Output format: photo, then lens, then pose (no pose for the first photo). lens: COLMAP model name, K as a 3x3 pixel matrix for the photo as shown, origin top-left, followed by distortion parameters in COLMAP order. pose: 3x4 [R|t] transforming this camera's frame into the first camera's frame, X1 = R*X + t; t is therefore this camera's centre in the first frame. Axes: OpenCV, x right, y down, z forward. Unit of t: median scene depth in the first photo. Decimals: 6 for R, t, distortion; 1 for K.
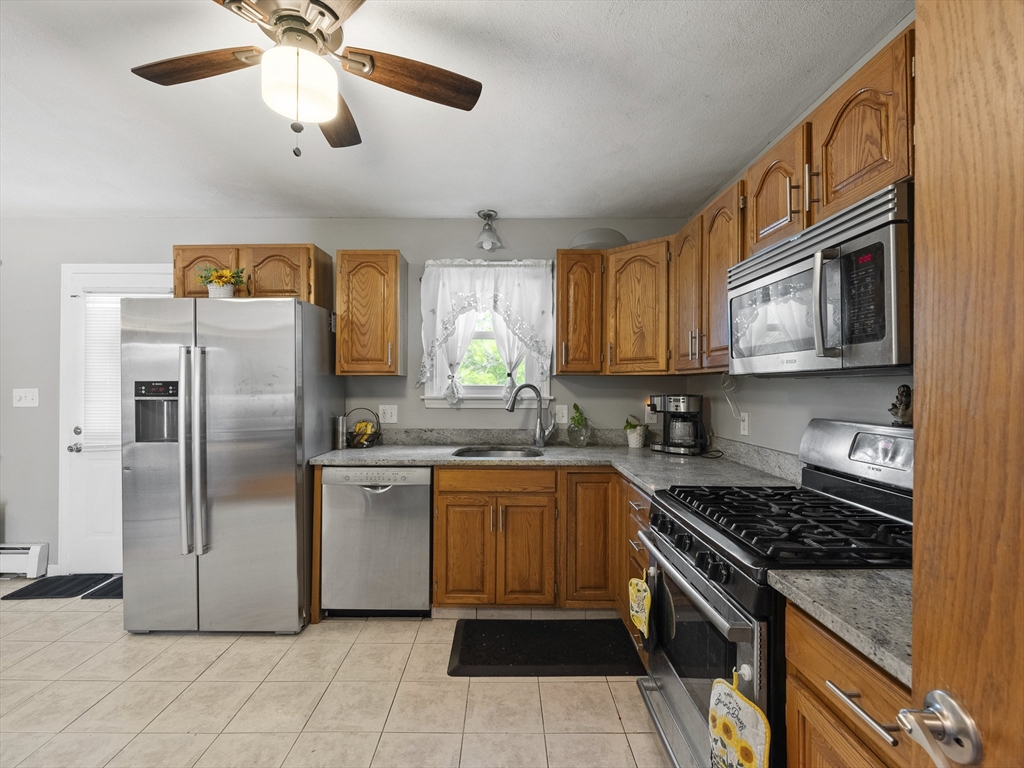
lens RADIAL K [[474.4, 0, 510.3], [0, 474.4, 387.3], [0, 0, 1]] dist [0.001207, -0.000303]
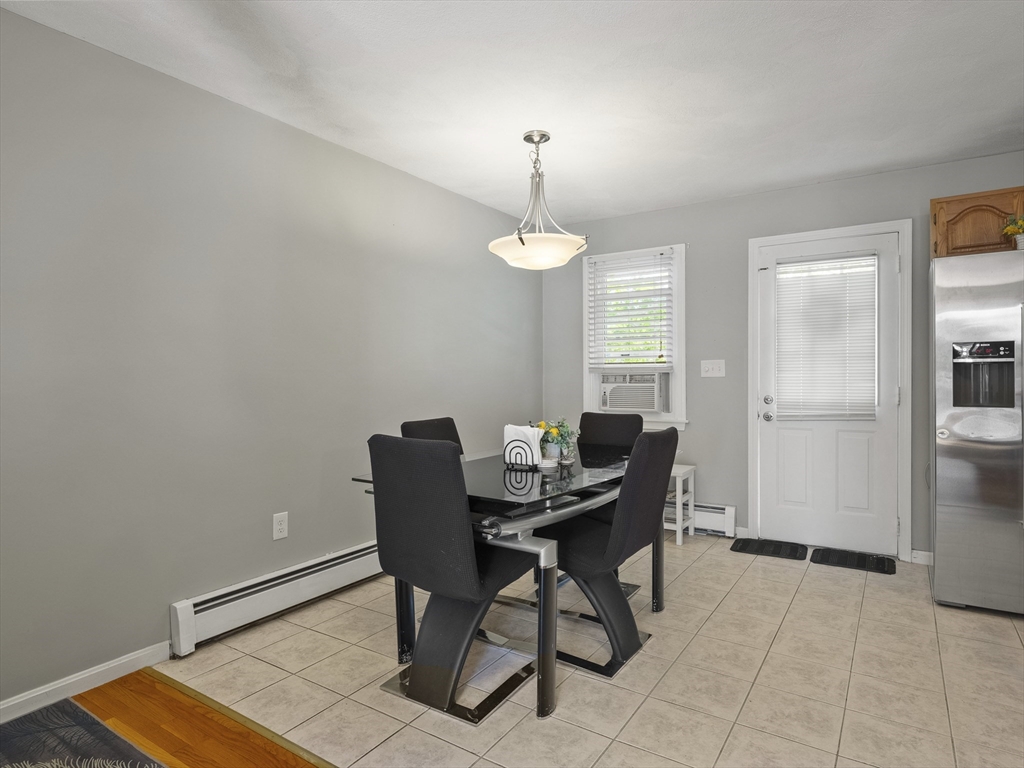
lens RADIAL K [[600.2, 0, 510.2], [0, 600.2, 380.2], [0, 0, 1]] dist [0.002813, 0.000872]
pose [[0.835864, -0.000694, -0.548936, -0.716596], [0.002729, 0.999992, 0.002891, 0.046819], [0.548930, -0.003915, 0.835859, -0.419540]]
